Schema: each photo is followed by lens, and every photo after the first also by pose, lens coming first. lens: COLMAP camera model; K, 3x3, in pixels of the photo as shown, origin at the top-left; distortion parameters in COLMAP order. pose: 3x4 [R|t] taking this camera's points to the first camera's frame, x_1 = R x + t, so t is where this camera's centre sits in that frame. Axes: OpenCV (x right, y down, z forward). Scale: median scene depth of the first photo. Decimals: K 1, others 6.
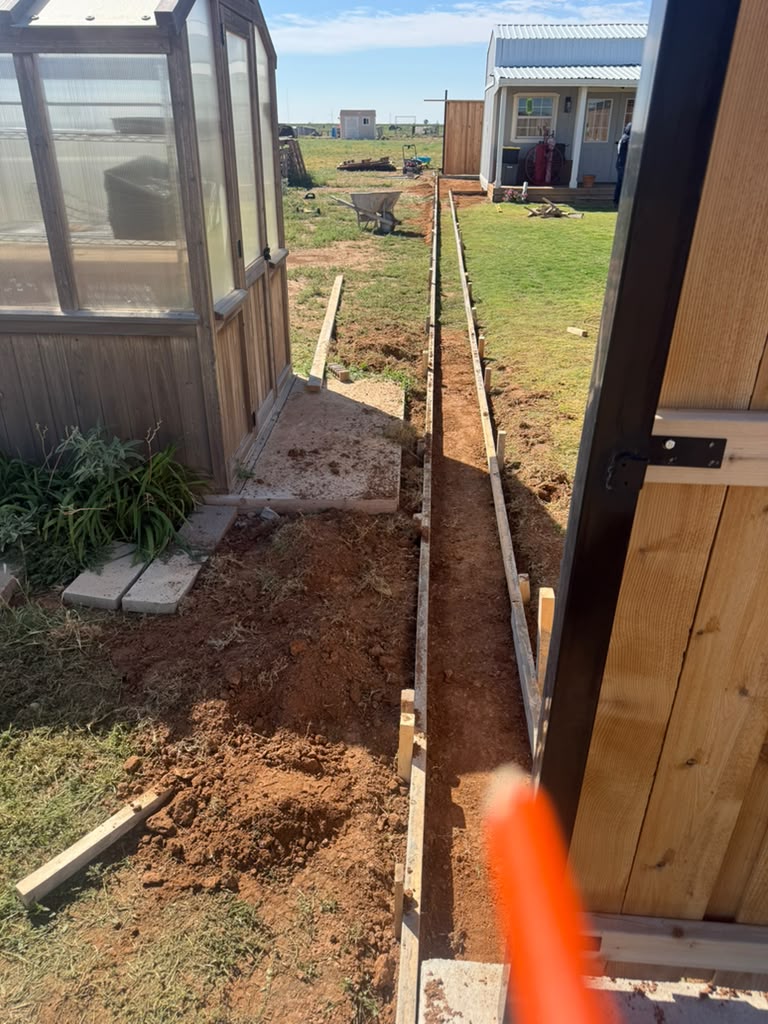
lens RADIAL K [[740.4, 0, 384.0], [0, 740.4, 512.0], [0, 0, 1]] dist [0.001667, -0.004526]
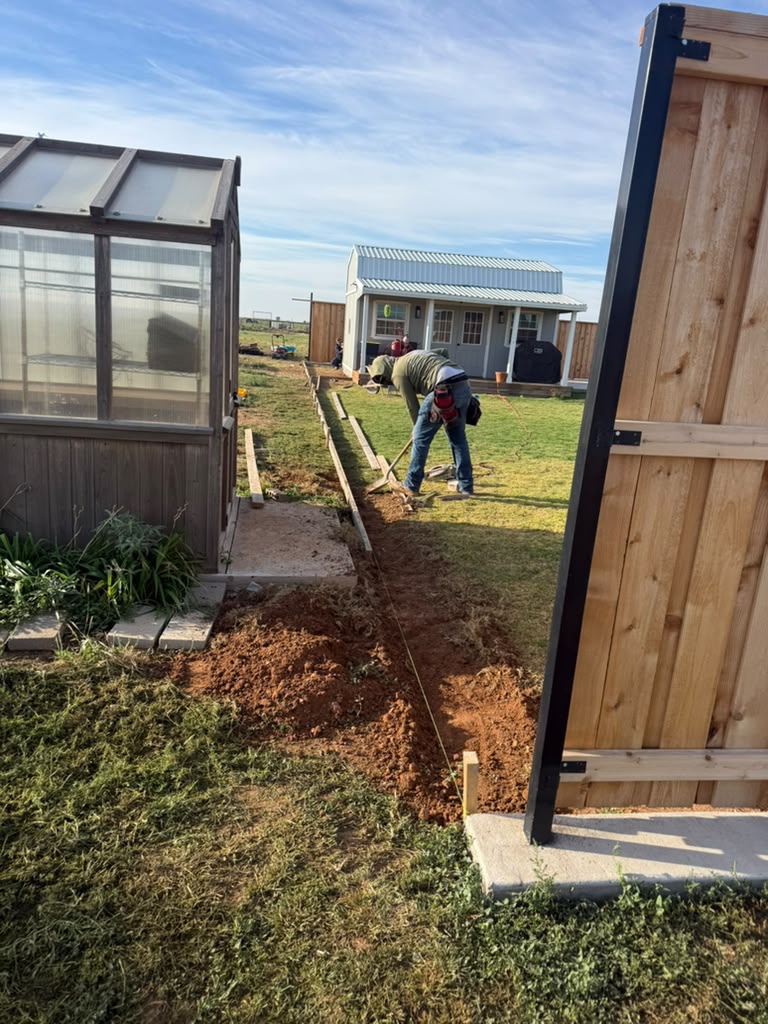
lens RADIAL K [[732.2, 0, 384.0], [0, 732.2, 512.0], [0, 0, 1]] dist [0.121574, -0.222005]
pose [[0.978842, 0.018875, 0.203747, -0.204498], [0.028777, 0.973141, -0.228403, 0.172290], [-0.202585, 0.229433, 0.952008, -0.247777]]
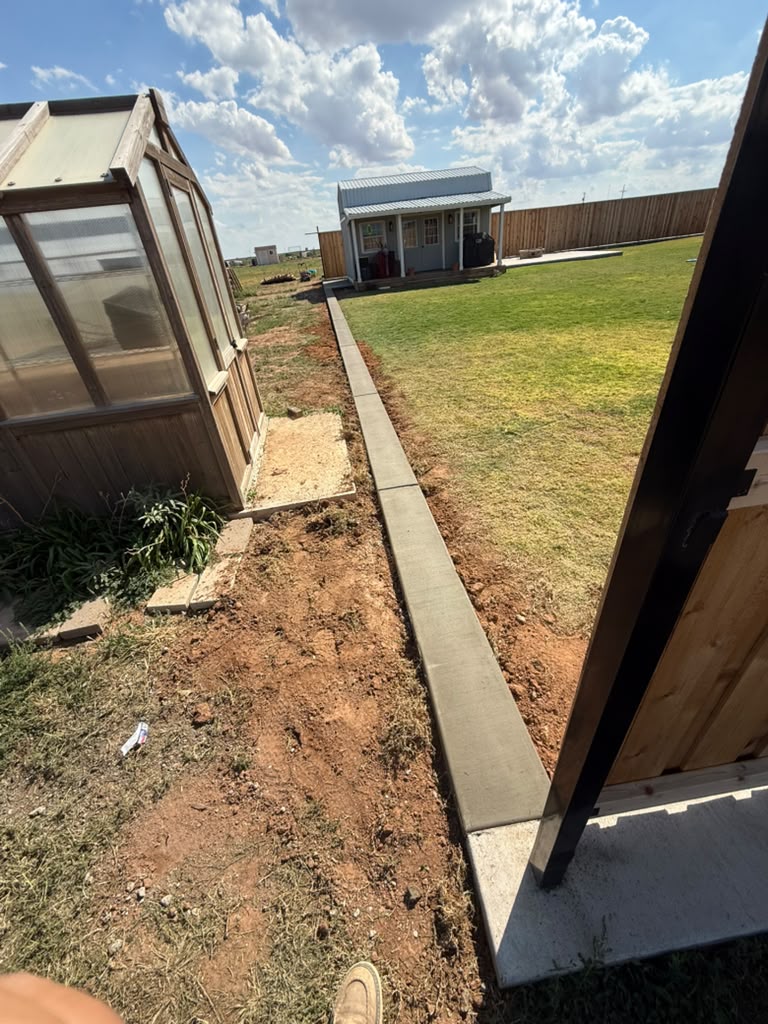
lens RADIAL K [[410.0, 0, 384.0], [0, 410.0, 512.0], [0, 0, 1]] dist [-0.001377, 0.000125]
pose [[0.972904, -0.197953, 0.119466, -0.036708], [0.186422, 0.977253, 0.101112, -0.054795], [-0.136764, -0.076102, 0.987676, 0.139606]]
